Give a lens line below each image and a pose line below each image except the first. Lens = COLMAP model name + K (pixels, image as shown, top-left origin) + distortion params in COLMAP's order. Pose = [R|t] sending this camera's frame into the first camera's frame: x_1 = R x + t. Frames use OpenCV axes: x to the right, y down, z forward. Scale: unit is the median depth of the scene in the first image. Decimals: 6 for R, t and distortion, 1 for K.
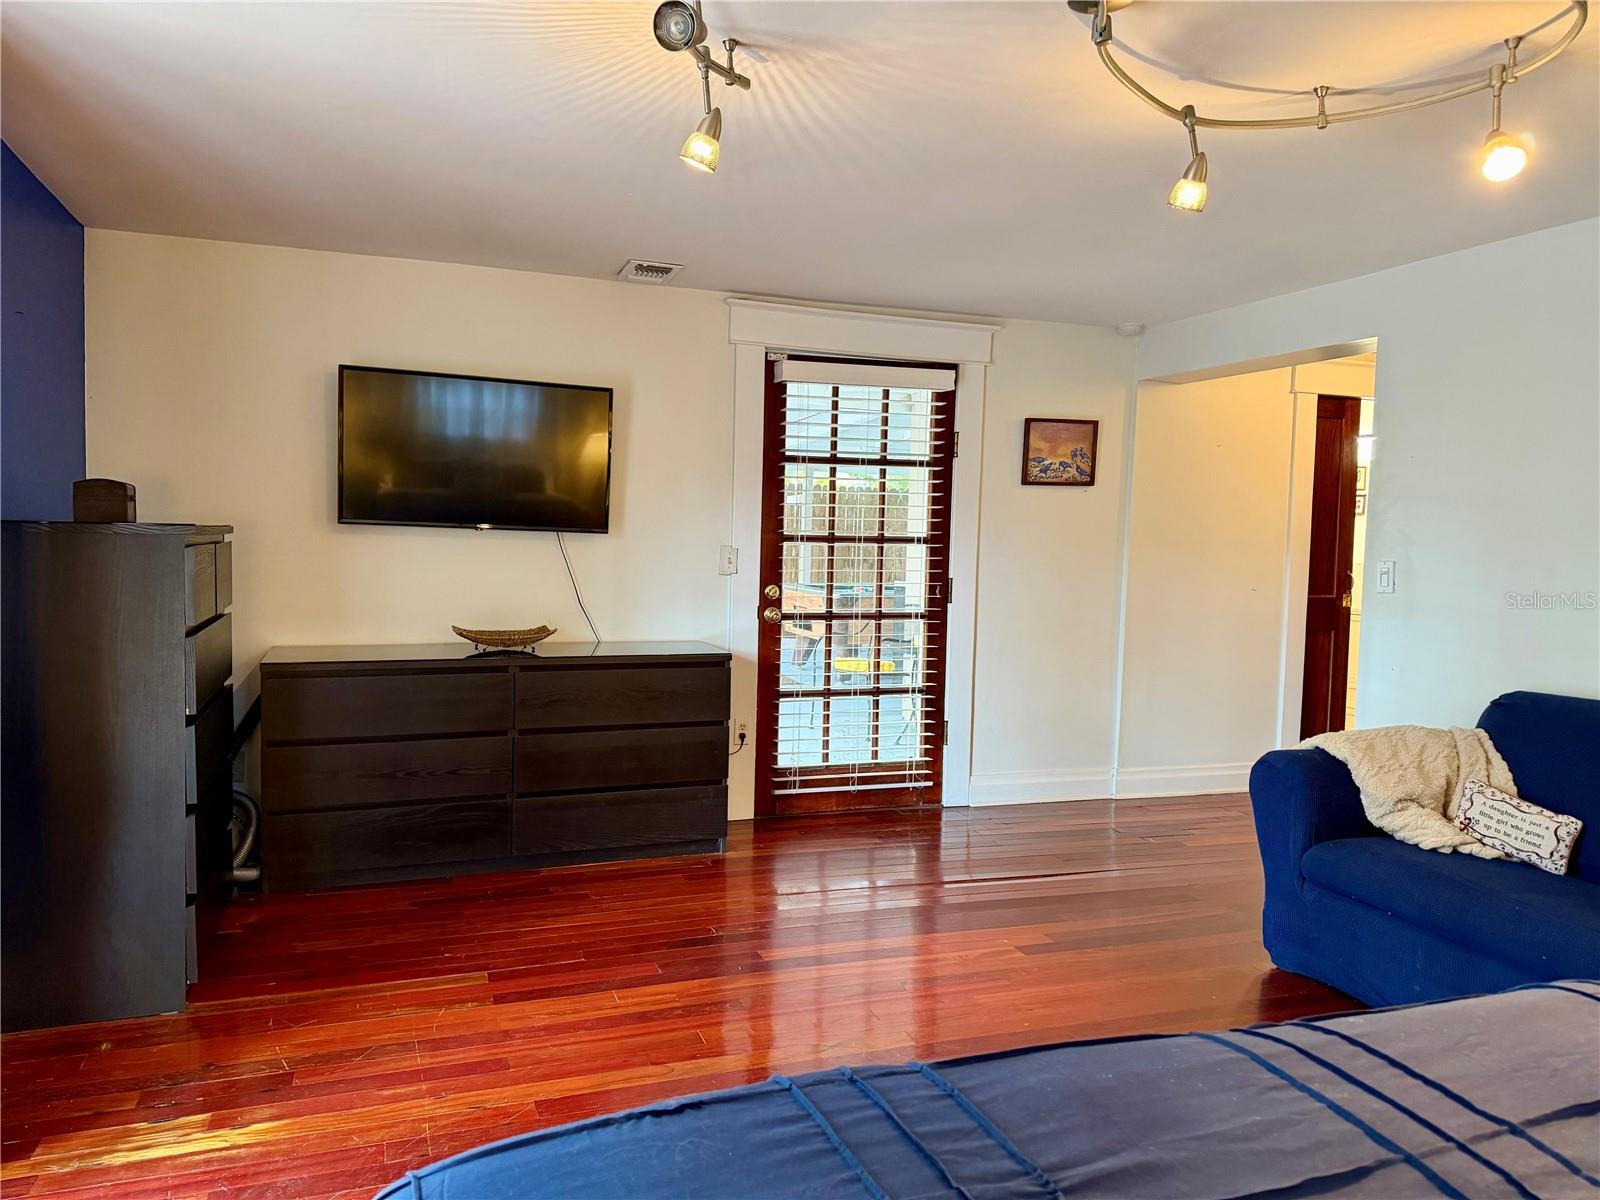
lens RADIAL K [[1109.7, 0, 794.6], [0, 1109.7, 607.2], [0, 0, 1]] dist [0.140199, -0.247311]
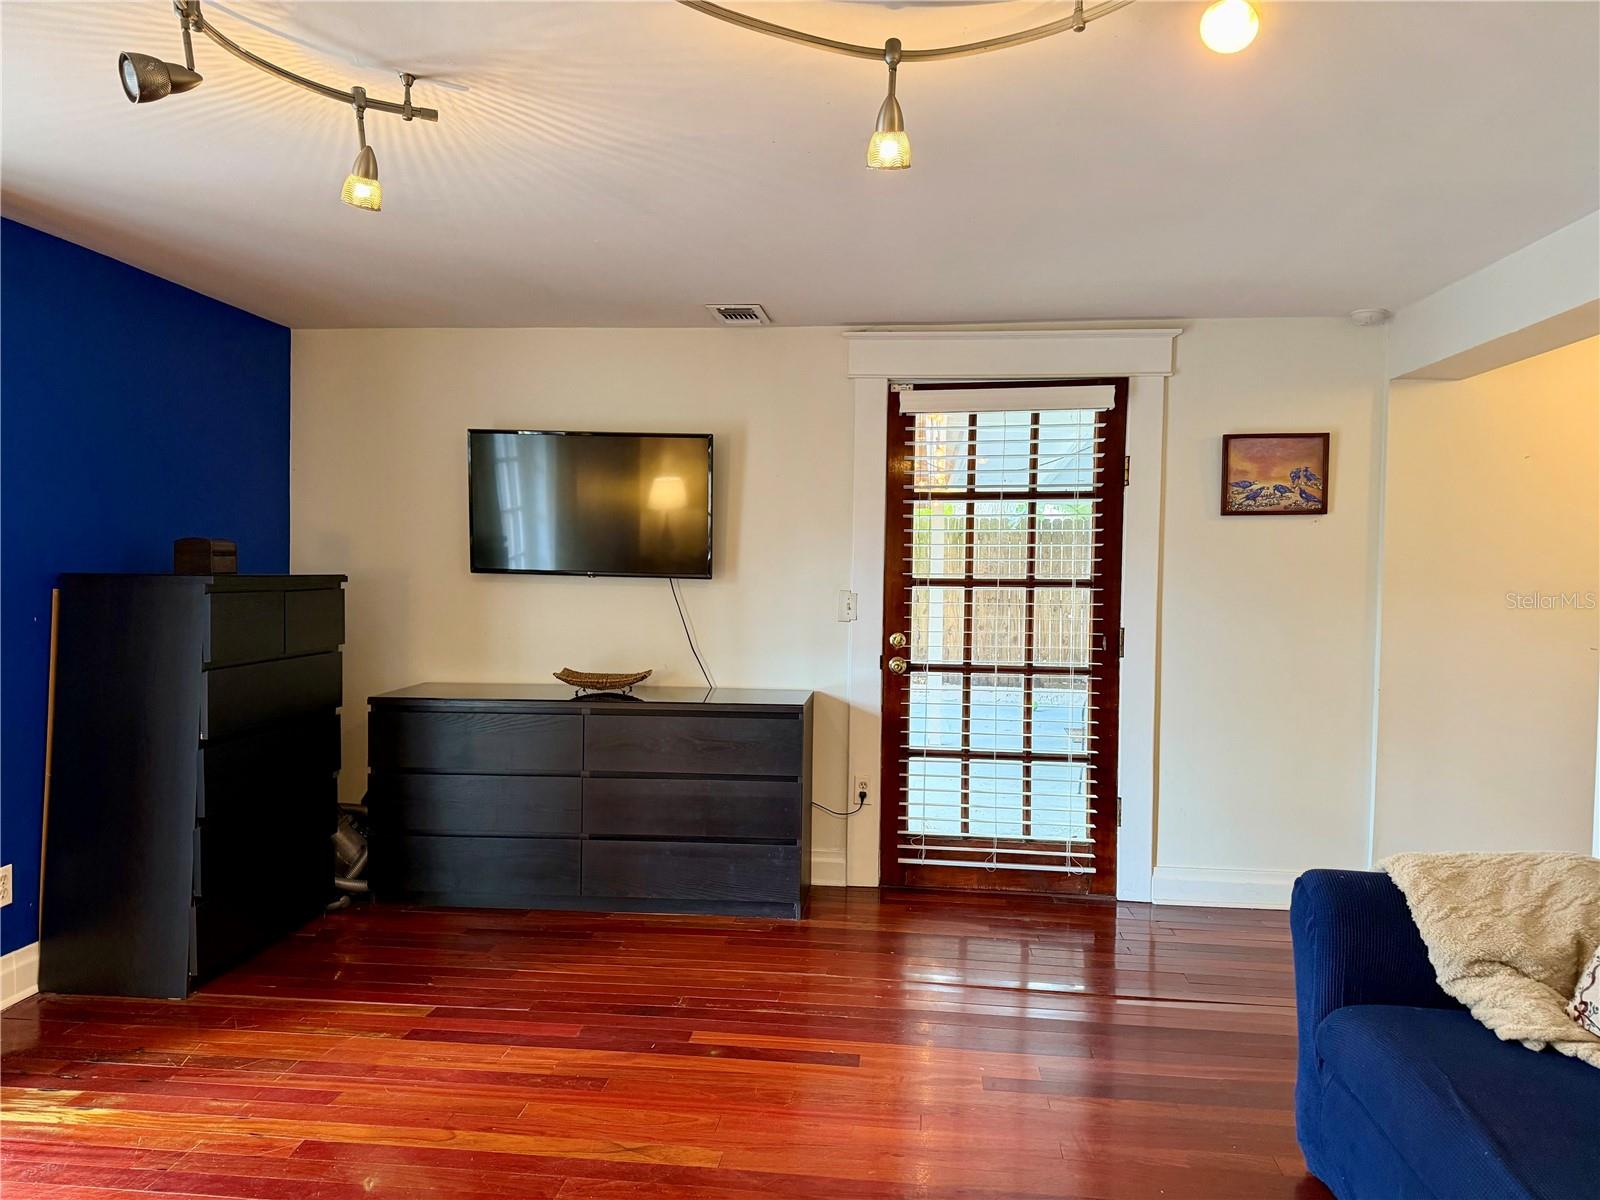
lens RADIAL K [[1118.0, 0, 800.5], [0, 1118.0, 604.7], [0, 0, 1]] dist [0.106955, -0.131999]
pose [[0.899664, 0.002182, -0.436577, 0.310038], [-0.021048, 0.999042, -0.038379, -0.006035], [0.436074, 0.043718, 0.898848, 0.128186]]
